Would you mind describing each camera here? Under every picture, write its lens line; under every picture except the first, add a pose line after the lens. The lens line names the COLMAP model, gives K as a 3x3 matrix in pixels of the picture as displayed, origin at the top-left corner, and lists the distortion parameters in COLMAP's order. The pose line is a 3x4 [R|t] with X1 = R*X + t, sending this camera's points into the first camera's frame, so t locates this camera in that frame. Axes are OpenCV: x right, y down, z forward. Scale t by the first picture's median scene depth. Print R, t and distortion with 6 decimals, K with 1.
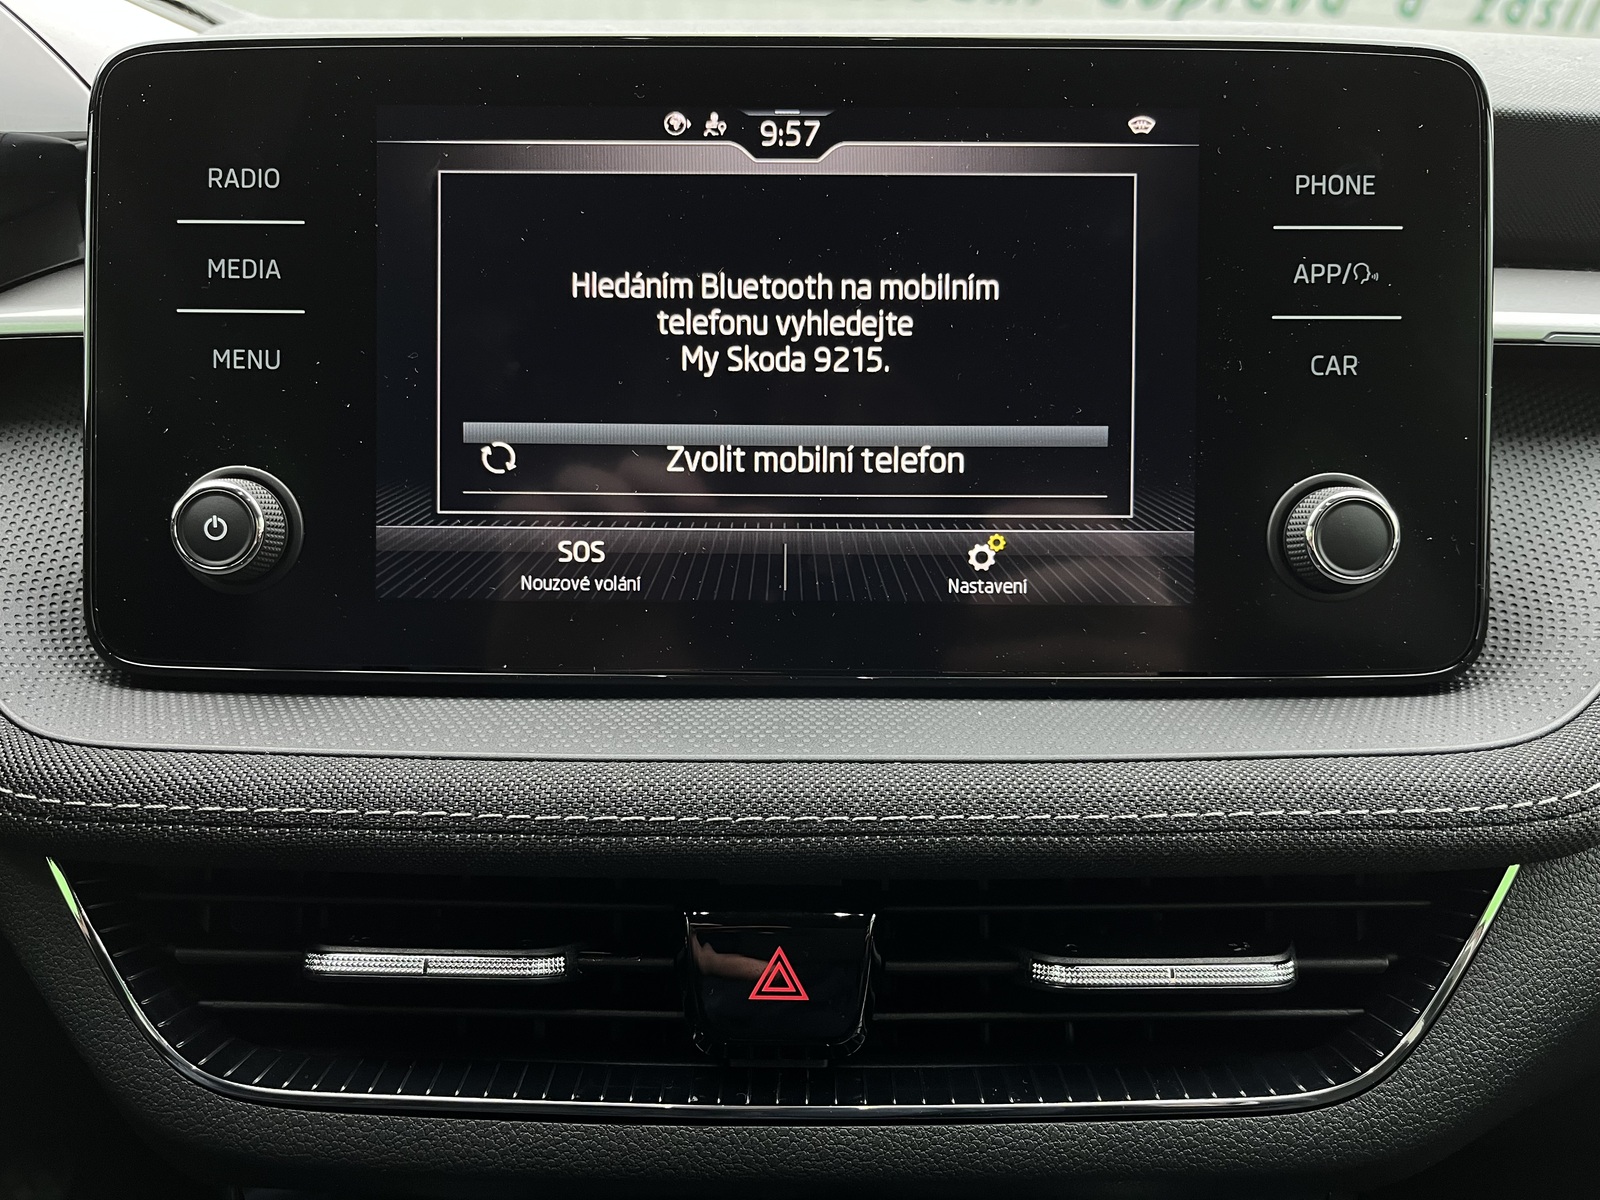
lens RADIAL K [[1226.0, 0, 796.7], [0, 1226.0, 615.3], [0, 0, 1]] dist [0.053220, -0.107251]
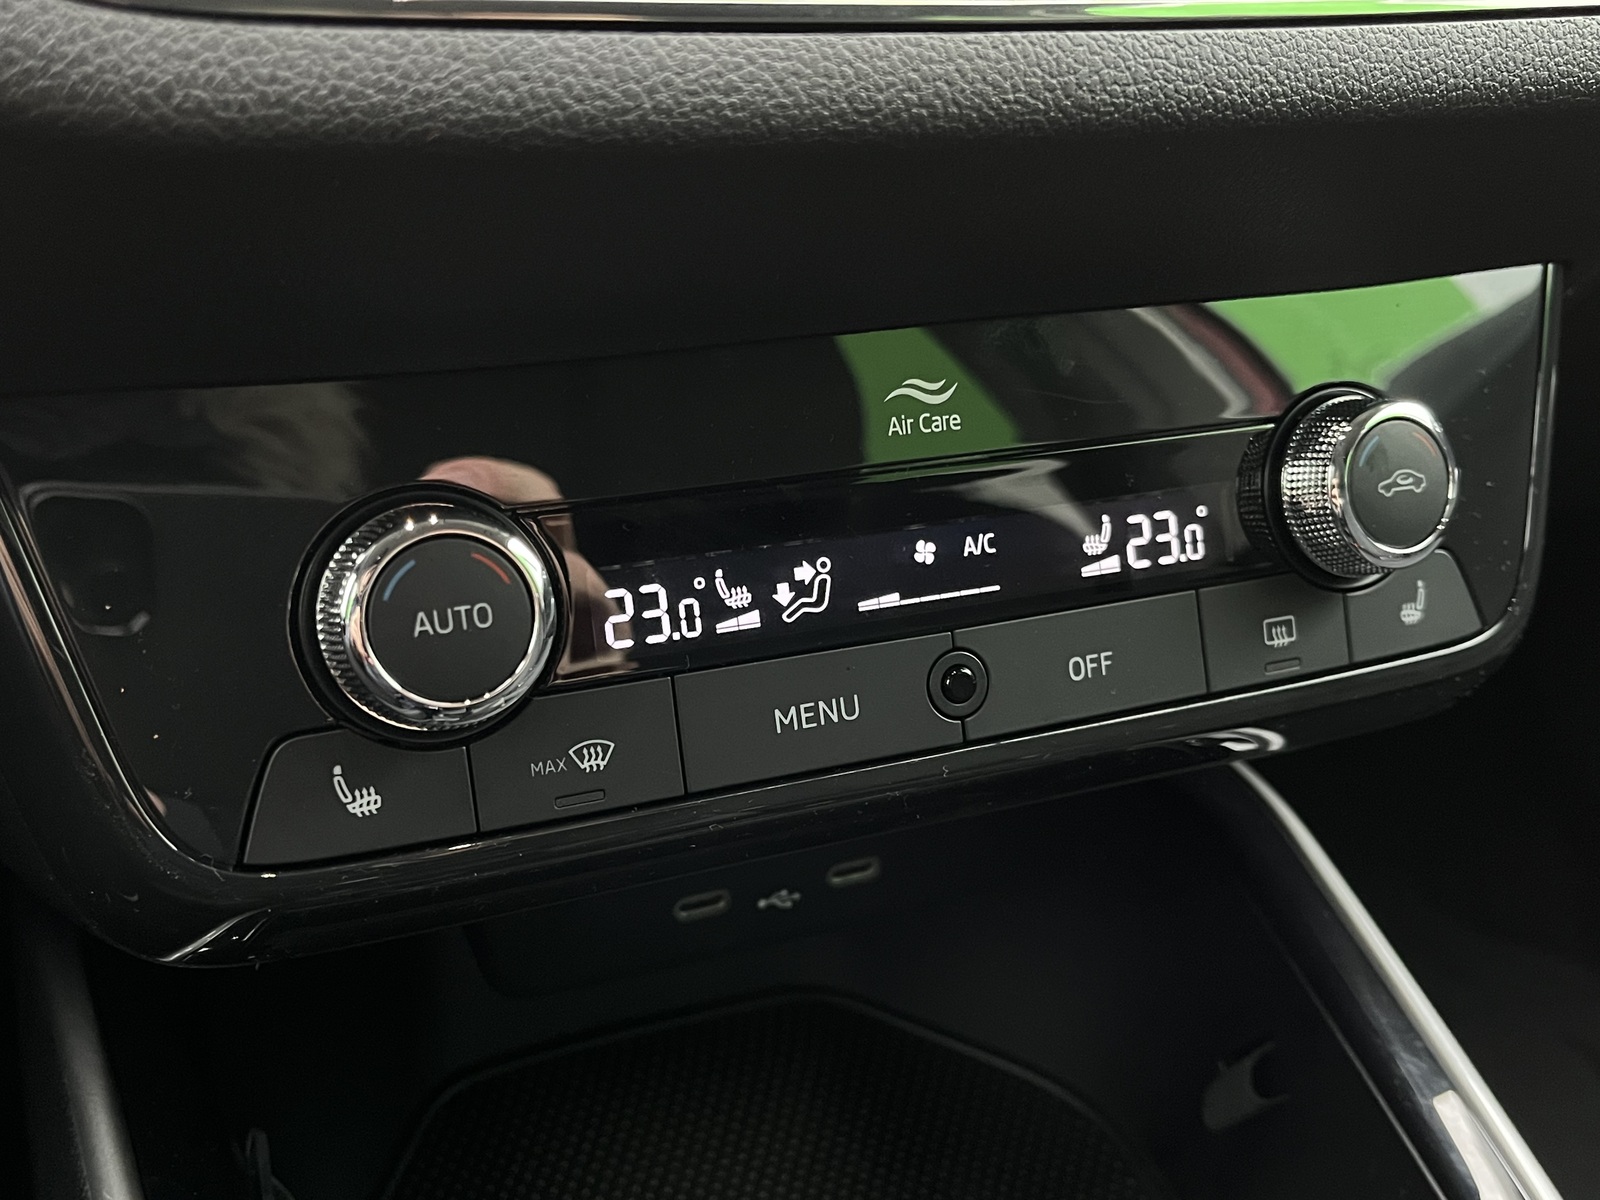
lens RADIAL K [[1711.1, 0, 800.0], [0, 1711.1, 600.0], [0, 0, 1]] dist [0.113233, -0.353600]
pose [[0.906862, -0.146417, 0.395176, -0.499316], [0.080762, 0.980706, 0.178029, 0.512319], [-0.413617, -0.129532, 0.901189, 0.243127]]
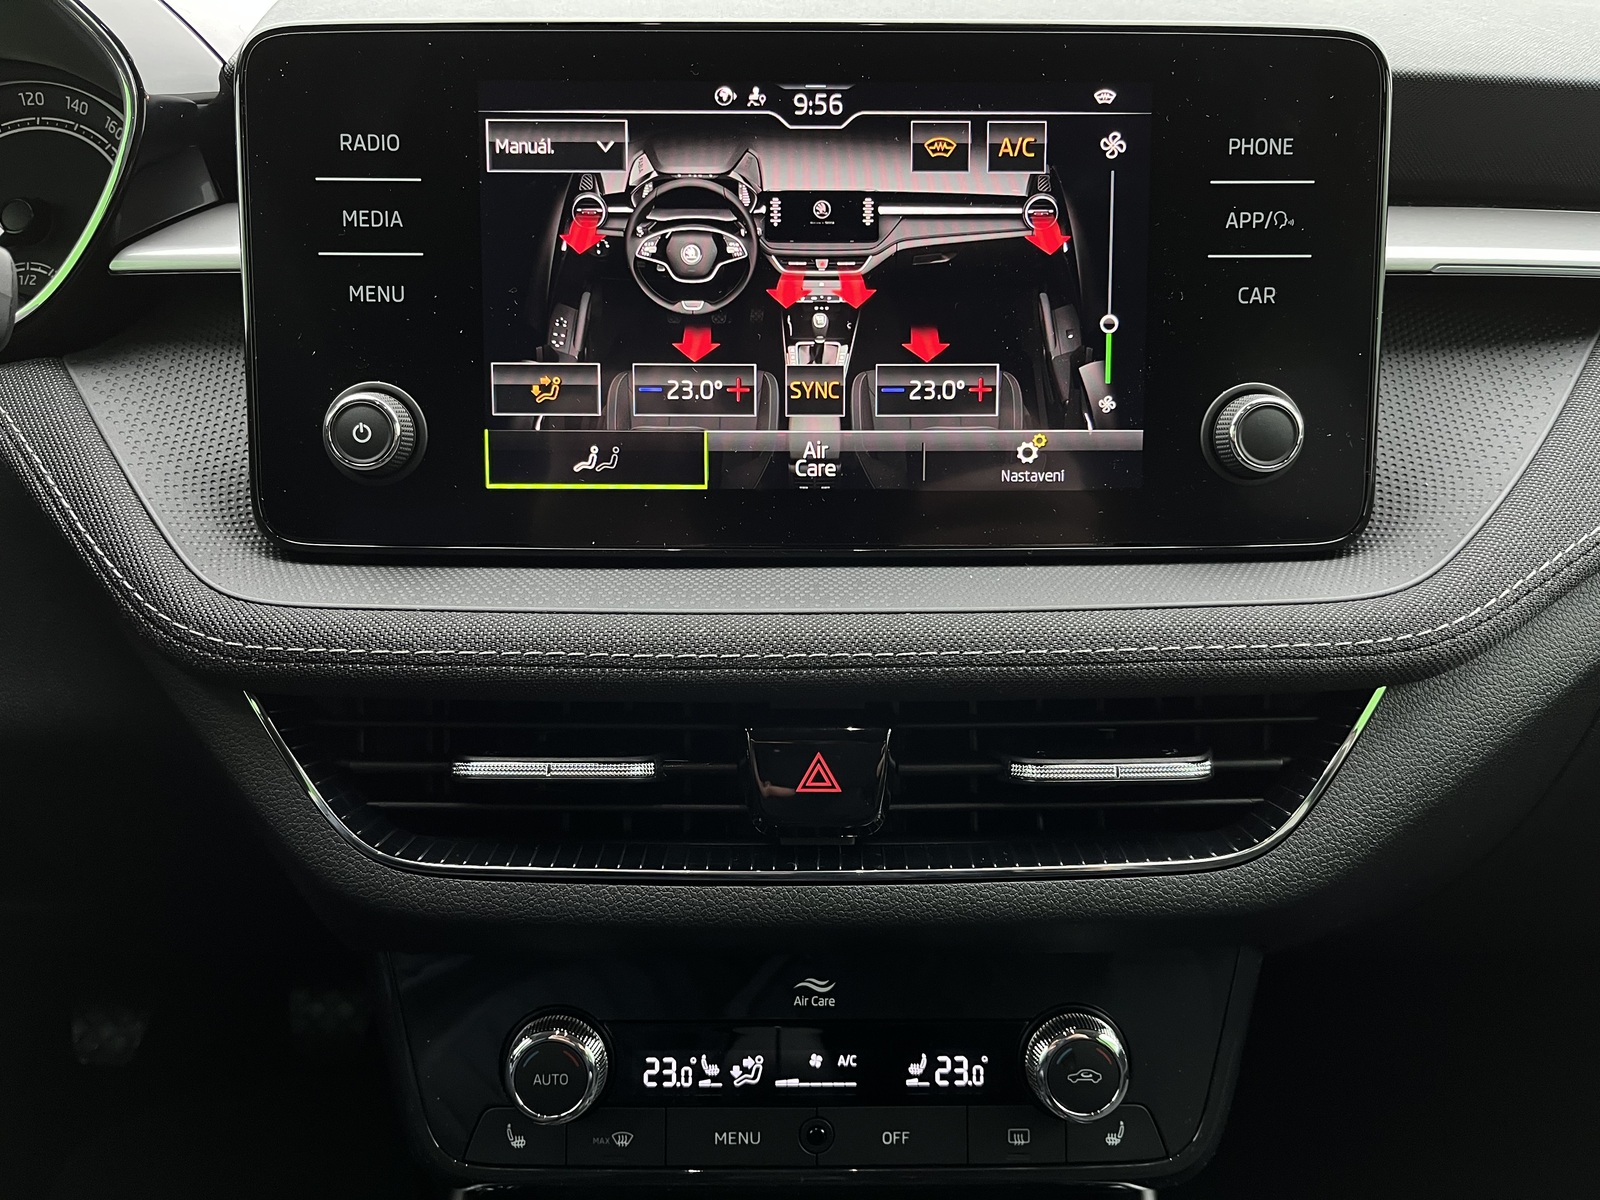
lens RADIAL K [[1218.5, 0, 800.0], [0, 1218.5, 600.0], [0, 0, 1]] dist [0.055426, -0.106715]
pose [[0.999855, -0.007972, 0.015063, -0.051488], [0.006796, 0.997038, 0.076611, 0.006554], [-0.015629, -0.076498, 0.996947, -0.280586]]
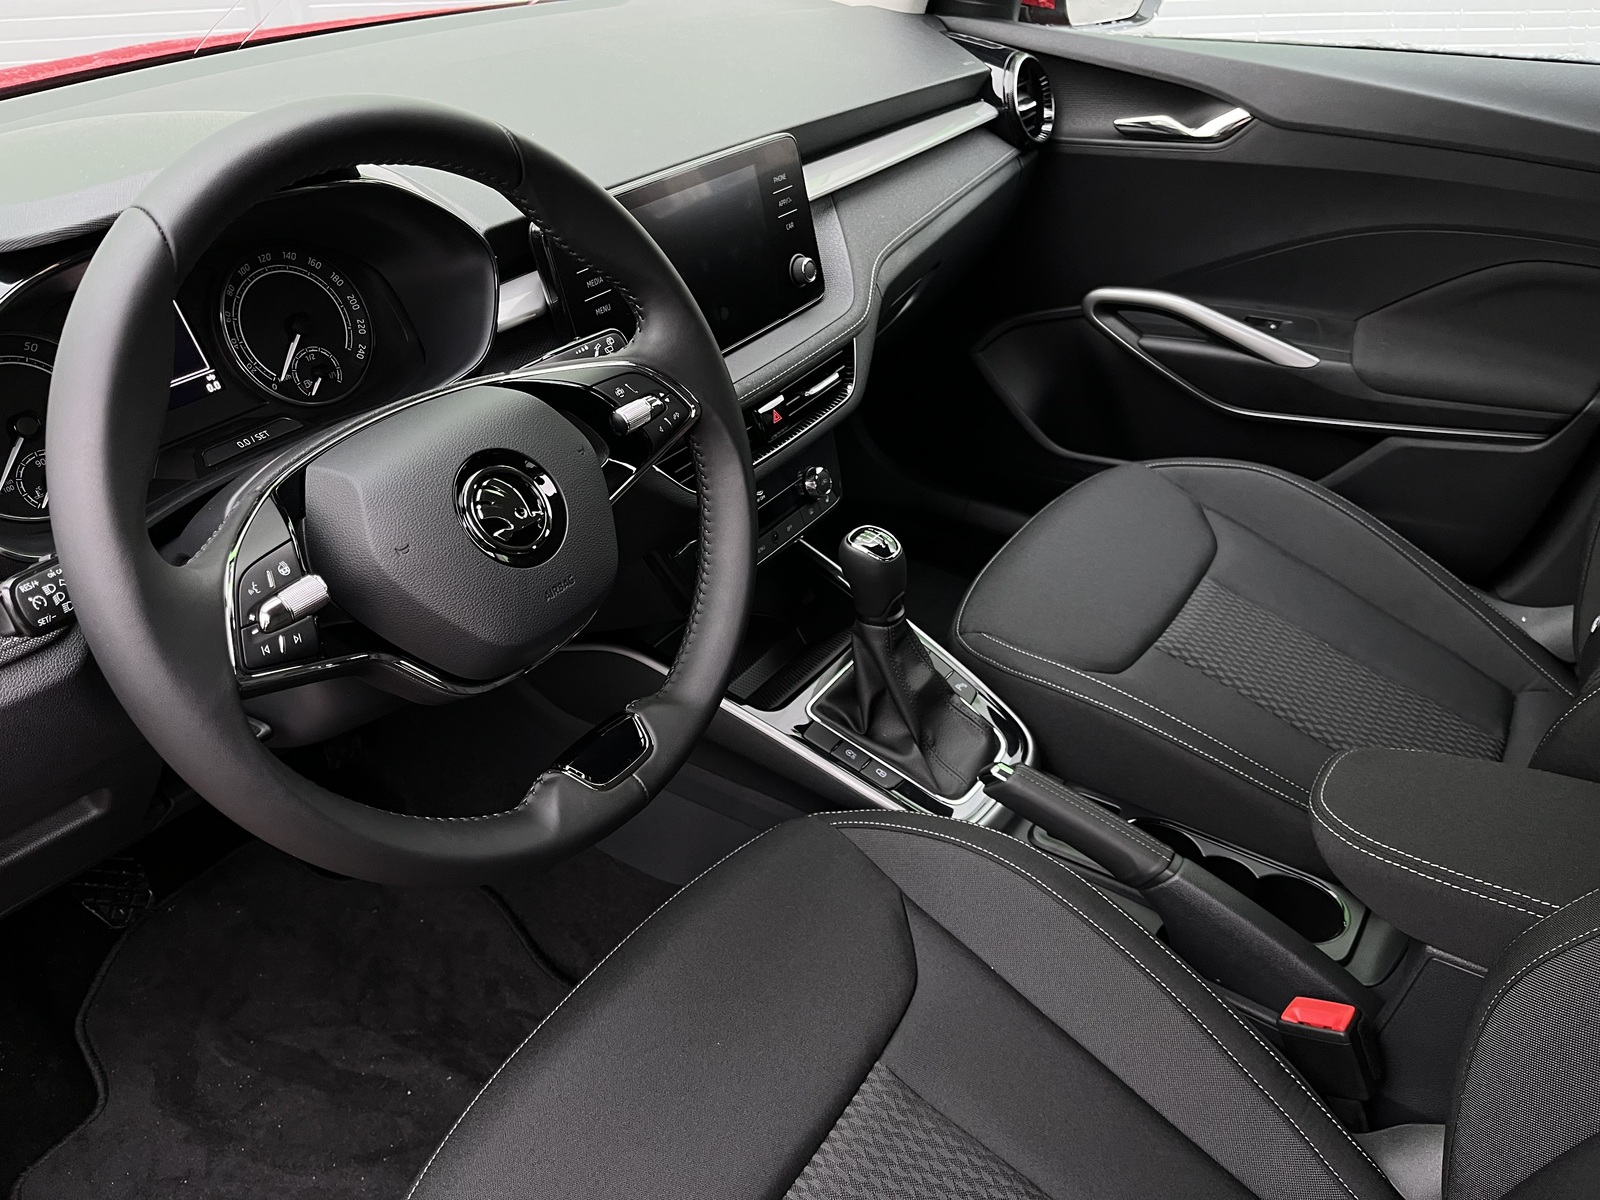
lens RADIAL K [[1203.7, 0, 803.6], [0, 1203.7, 616.3], [0, 0, 1]] dist [0.066073, -0.102230]
pose [[0.551115, -0.477674, 0.684179, -3.085004], [0.227616, 0.874900, 0.427482, -0.841896], [-0.802785, -0.079862, 0.590896, -1.563606]]
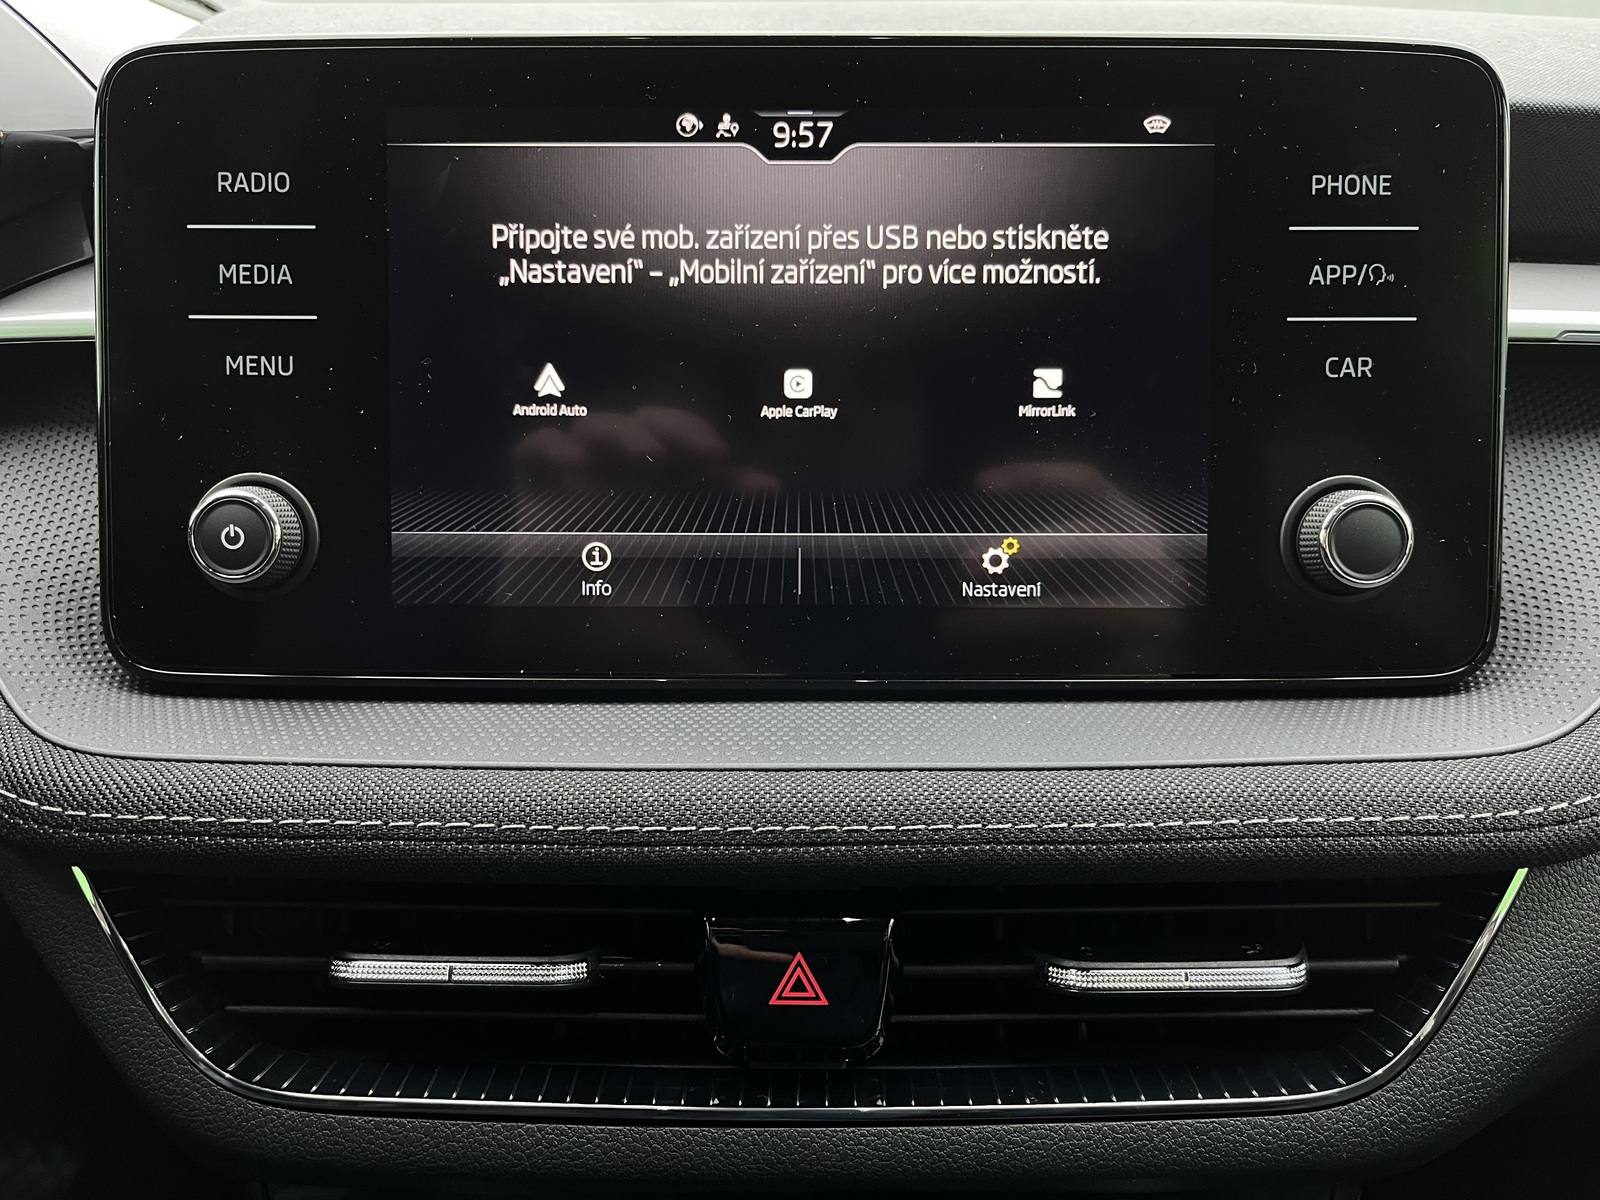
lens RADIAL K [[1225.6, 0, 790.5], [0, 1225.6, 615.2], [0, 0, 1]] dist [0.052727, -0.106154]
pose [[0.999990, -0.004386, 0.000866, -0.020348], [0.004358, 0.999522, 0.030620, -0.038819], [-0.000999, -0.030616, 0.999531, -0.004411]]
